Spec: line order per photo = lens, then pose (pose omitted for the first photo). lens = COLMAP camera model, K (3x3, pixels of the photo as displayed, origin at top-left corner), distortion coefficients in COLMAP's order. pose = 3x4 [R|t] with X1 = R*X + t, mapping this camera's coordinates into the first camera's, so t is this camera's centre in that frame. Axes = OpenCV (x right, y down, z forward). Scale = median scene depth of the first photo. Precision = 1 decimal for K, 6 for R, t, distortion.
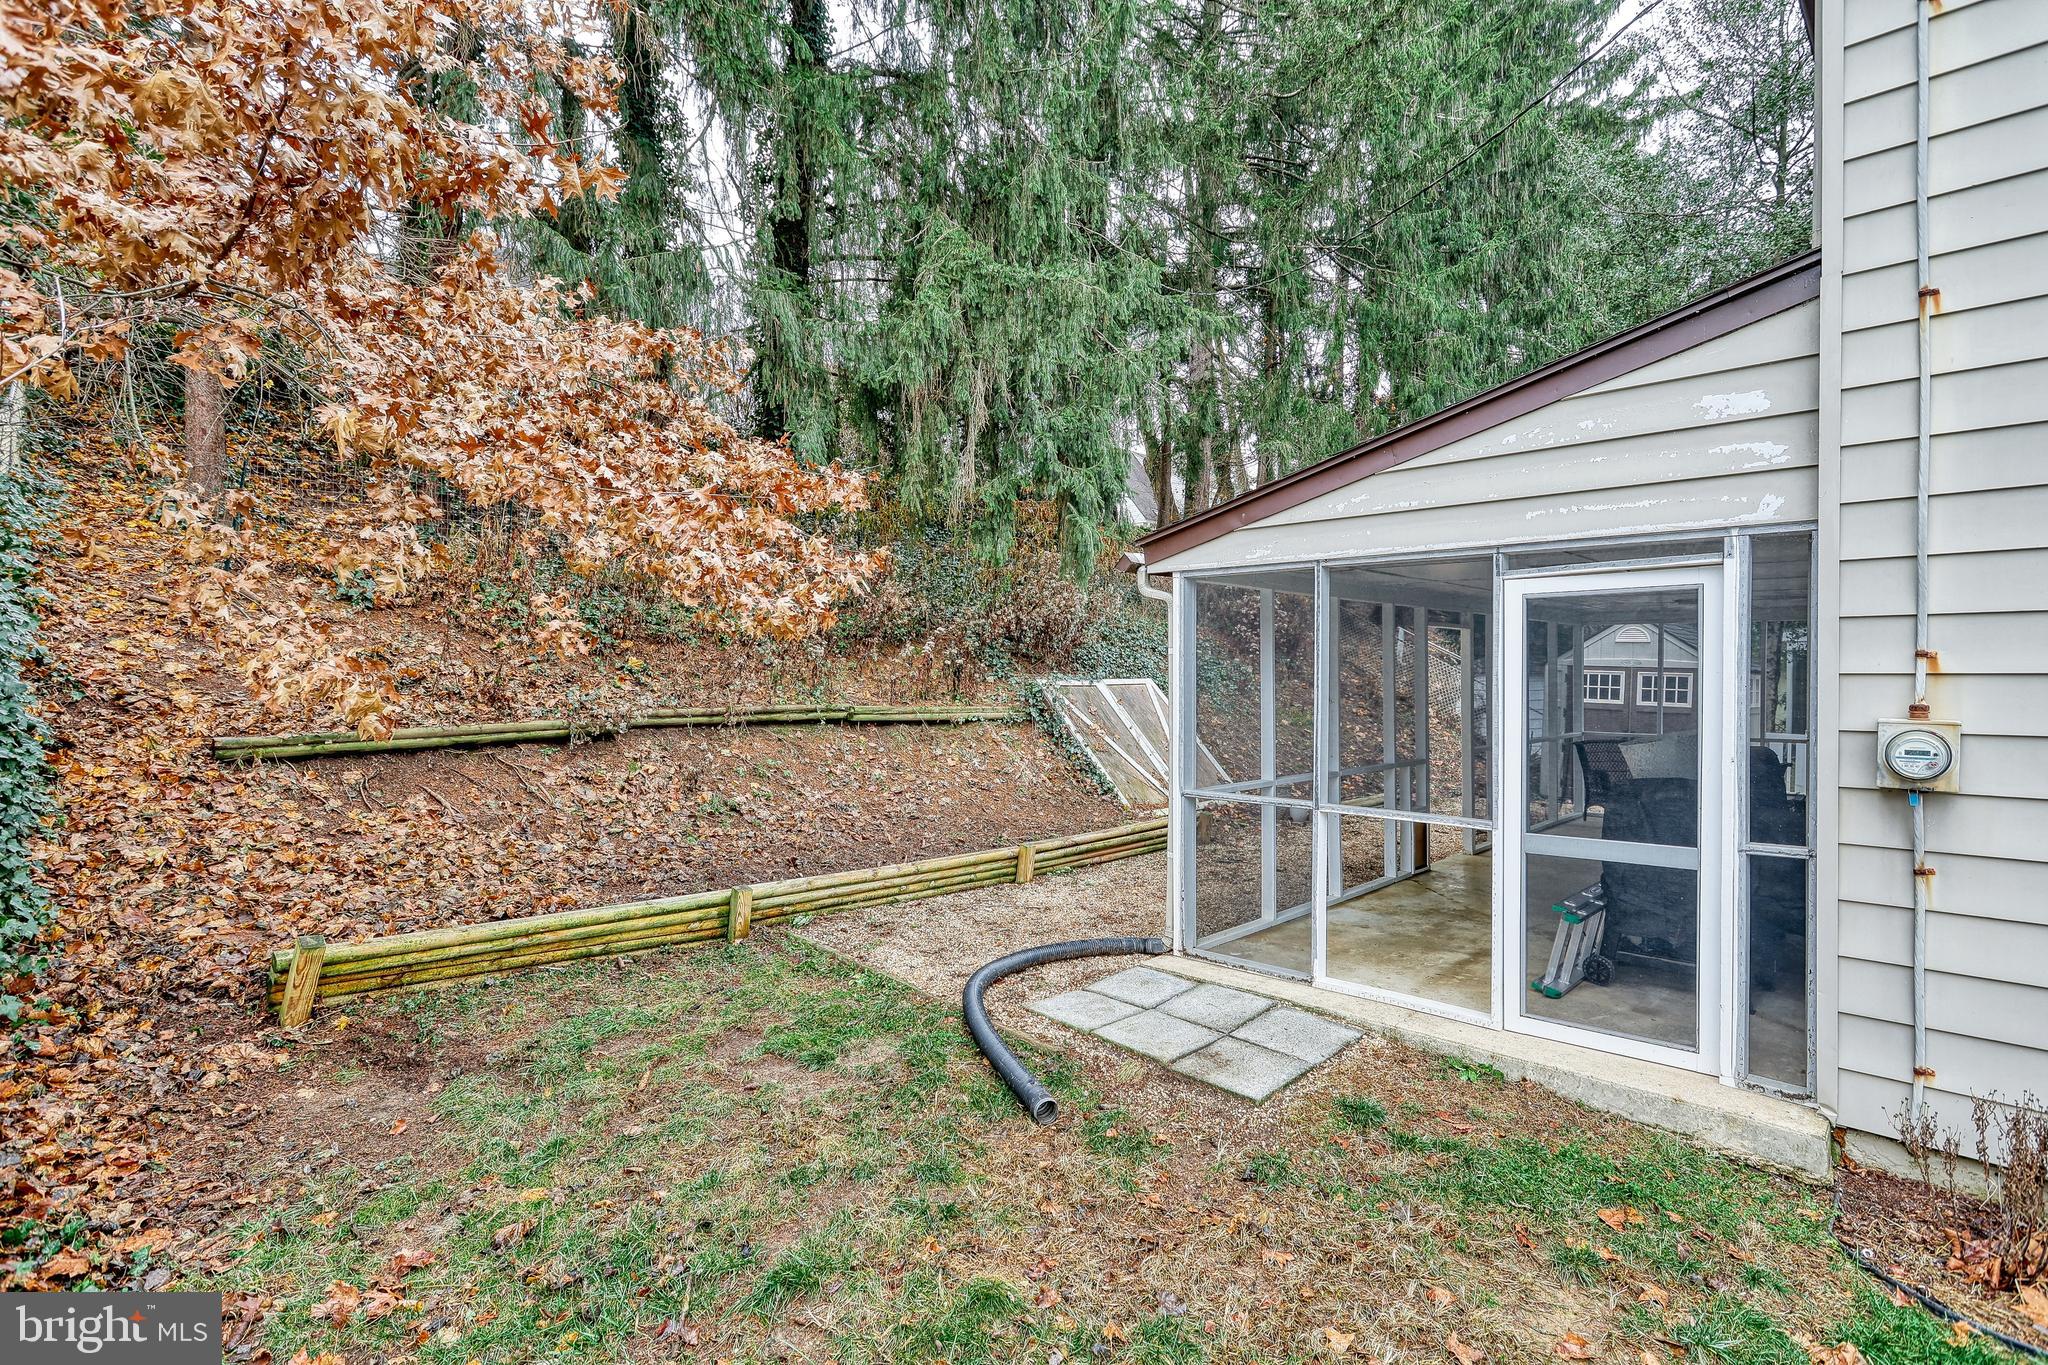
lens RADIAL K [[993.7, 0, 1026.8], [0, 993.7, 682.8], [0, 0, 1]] dist [0.004792, 0.000248]
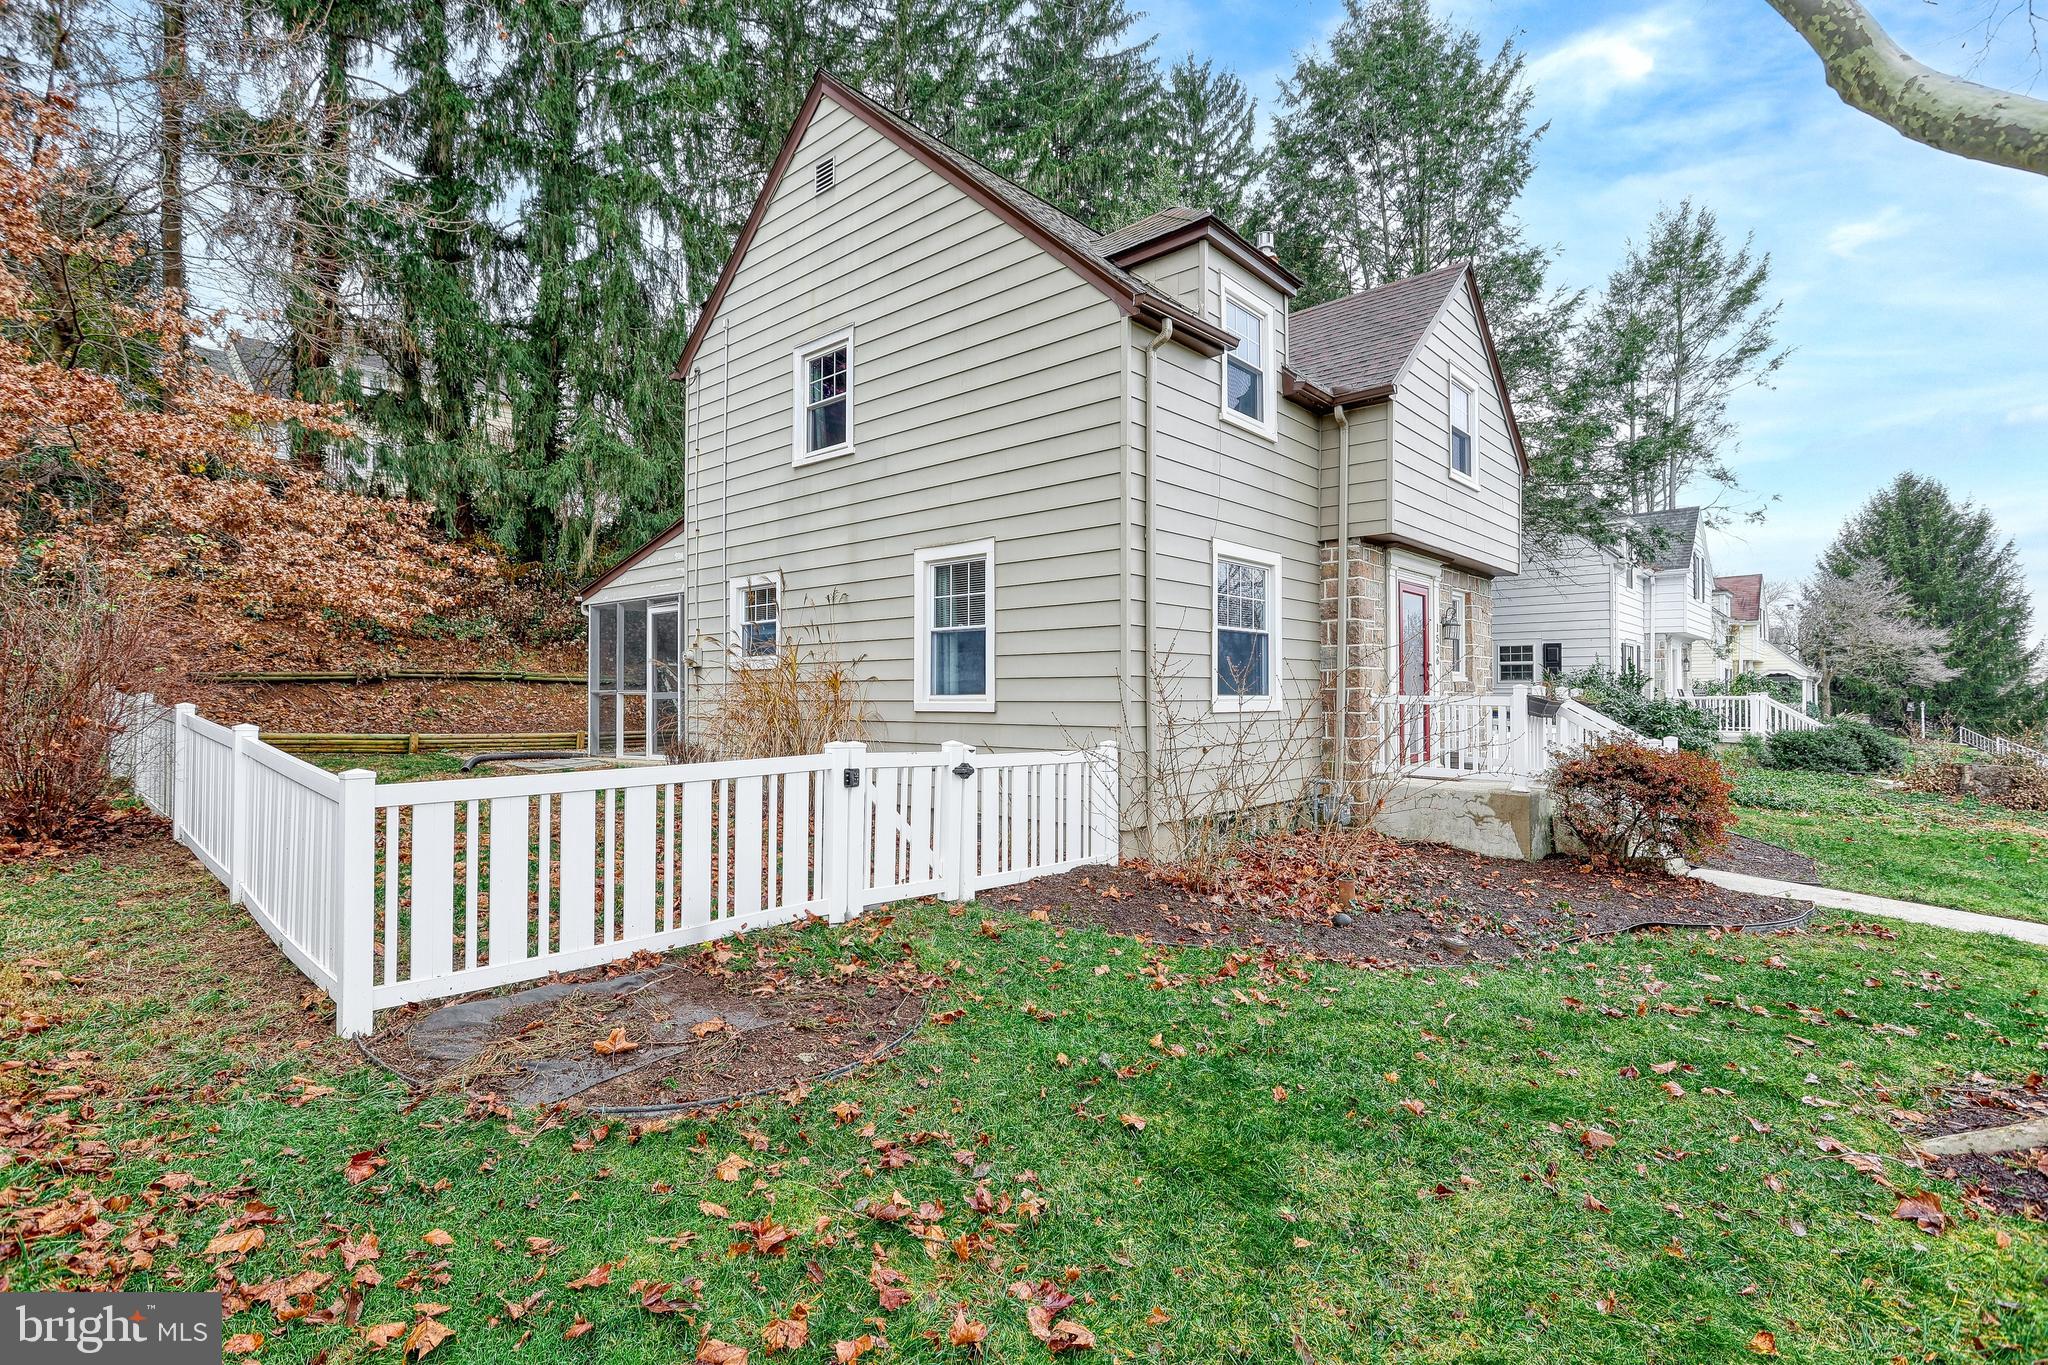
lens RADIAL K [[993.7, 0, 1021.2], [0, 993.7, 679.5], [0, 0, 1]] dist [0.004792, 0.000248]
pose [[0.998711, -0.002572, 0.050683, 0.909822], [0.003956, 0.999621, -0.027237, 0.124365], [-0.050594, 0.027402, 0.998343, -1.282618]]
